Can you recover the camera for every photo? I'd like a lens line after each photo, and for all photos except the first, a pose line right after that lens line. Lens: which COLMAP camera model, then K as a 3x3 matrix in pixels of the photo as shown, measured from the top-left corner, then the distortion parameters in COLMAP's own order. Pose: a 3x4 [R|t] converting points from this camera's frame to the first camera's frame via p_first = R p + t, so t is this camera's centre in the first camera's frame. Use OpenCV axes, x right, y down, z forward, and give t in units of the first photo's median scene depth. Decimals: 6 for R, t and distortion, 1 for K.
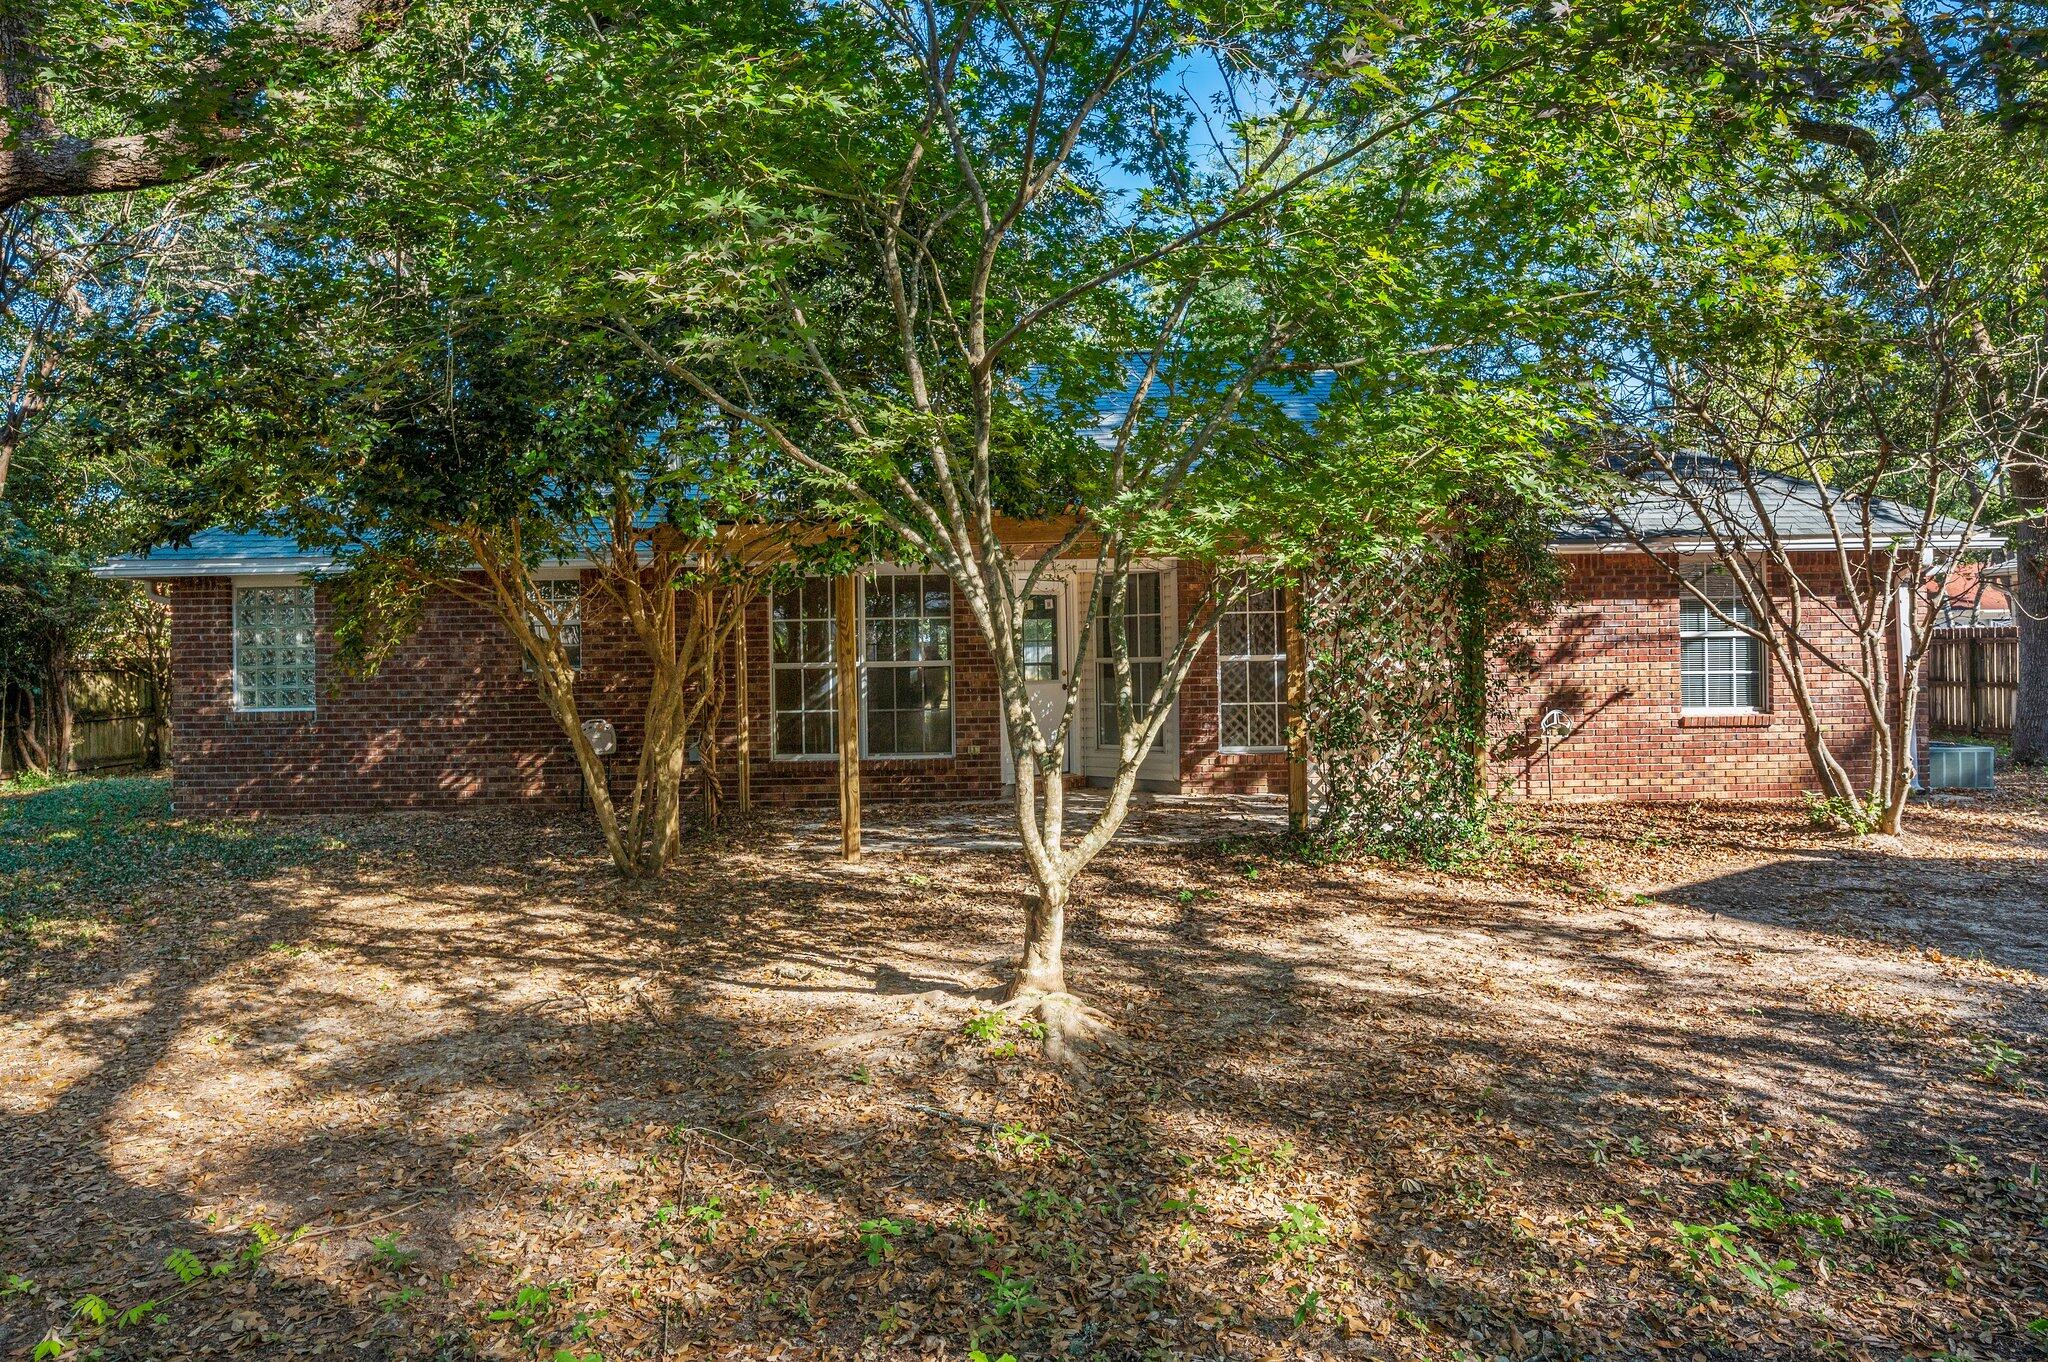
lens RADIAL K [[1290.0, 0, 1024.0], [0, 1290.0, 681.0], [0, 0, 1]] dist [-0.001109, -0.000459]
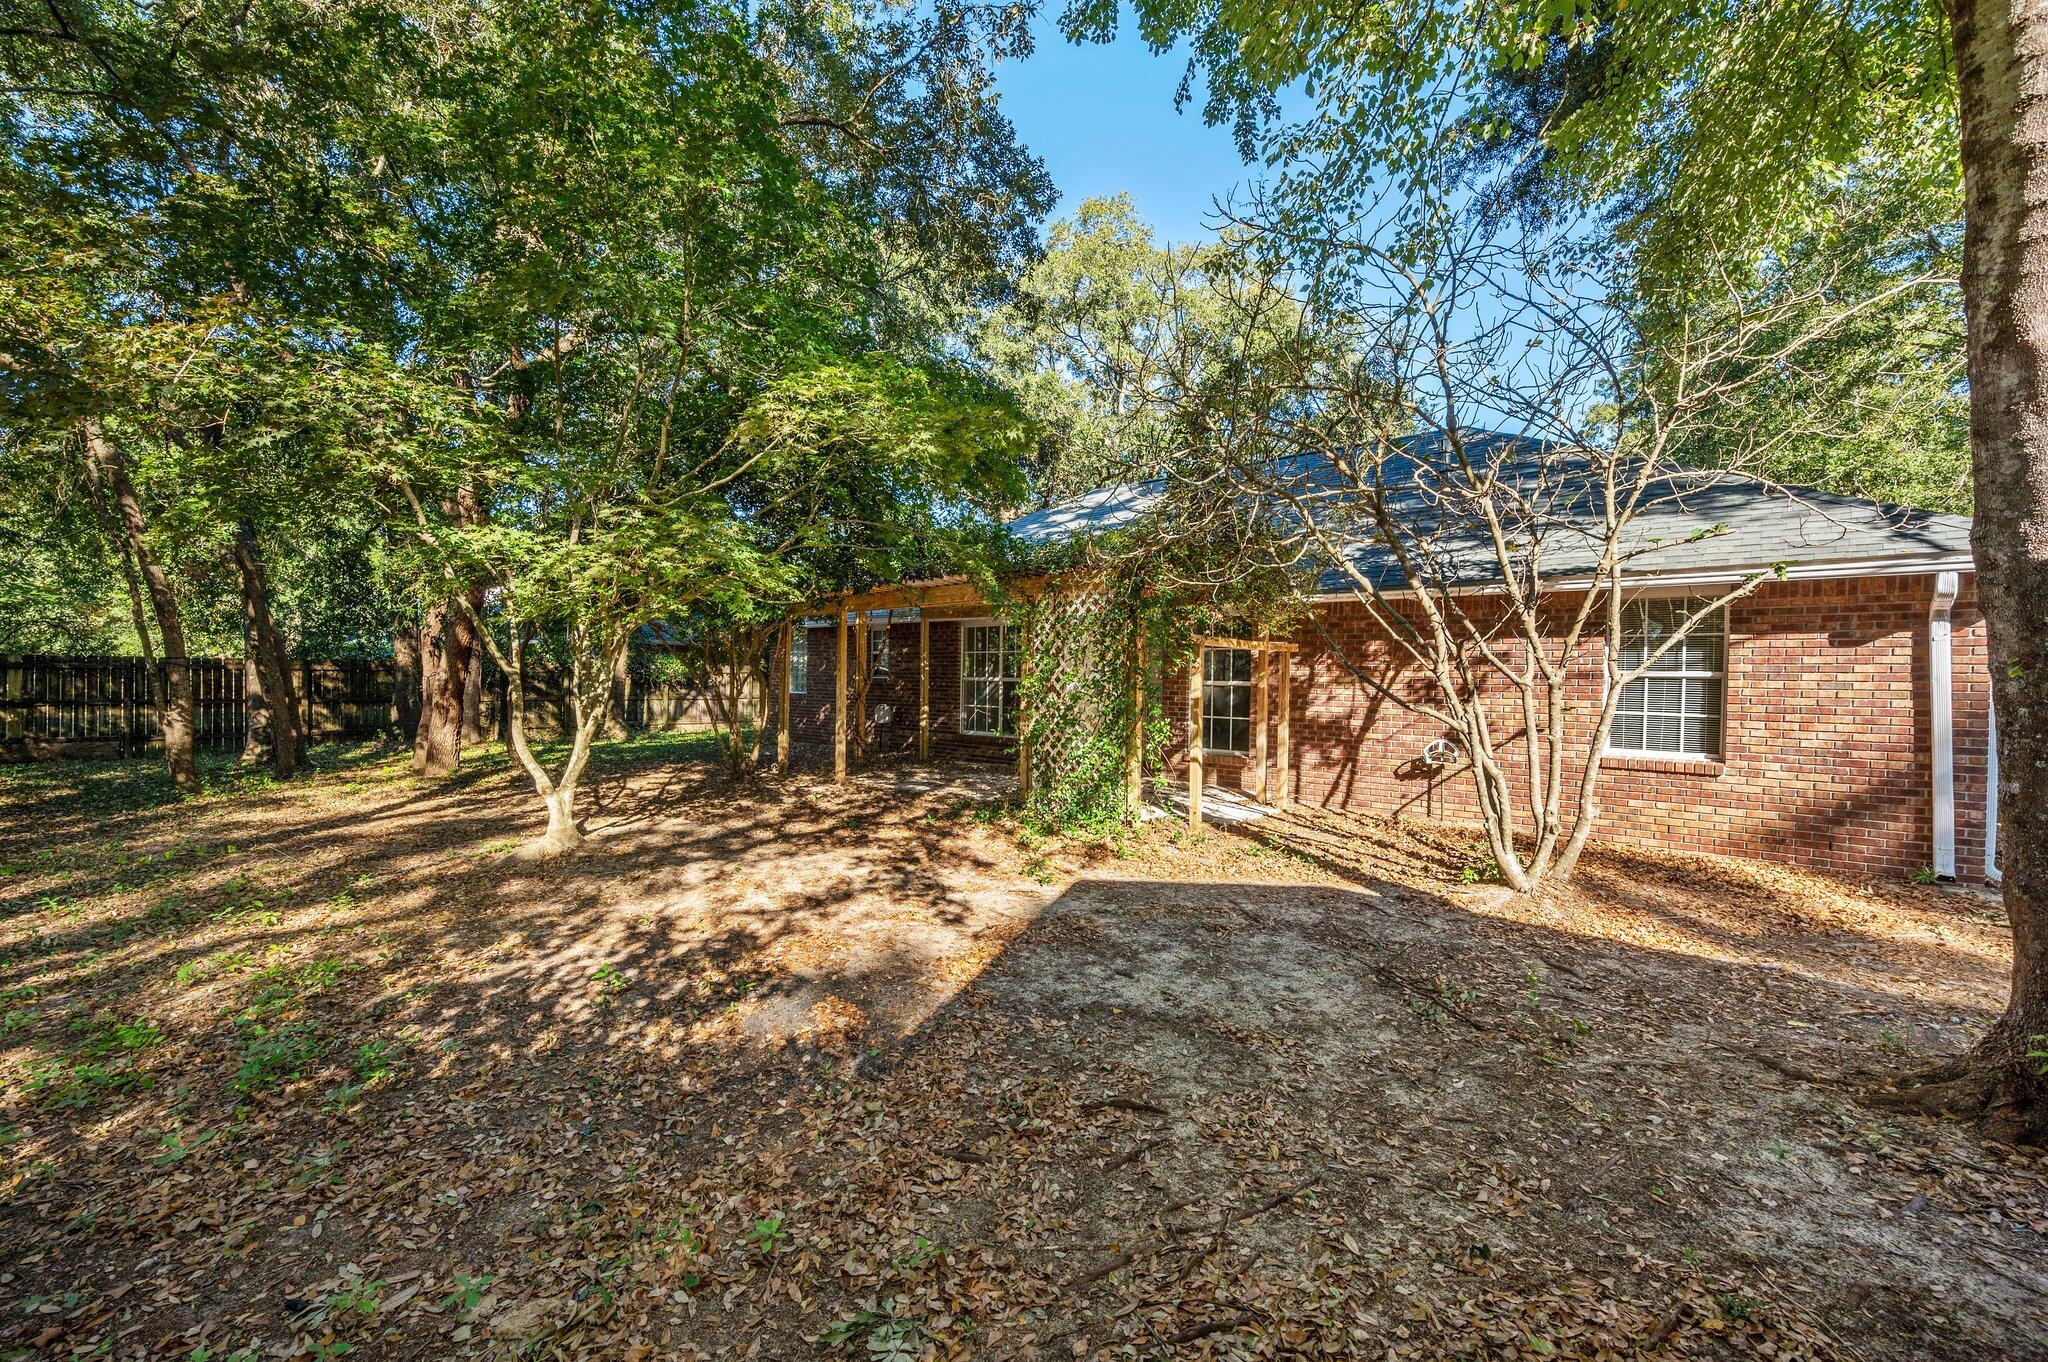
lens RADIAL K [[823.0, 0, 1024.0], [0, 823.0, 681.0], [0, 0, 1]] dist [-0.002487, -0.000187]
pose [[0.737631, 0.031663, -0.674461, 1.366916], [-0.040240, 0.999186, 0.002898, -0.032101], [0.674004, 0.025003, 0.738304, 0.530754]]
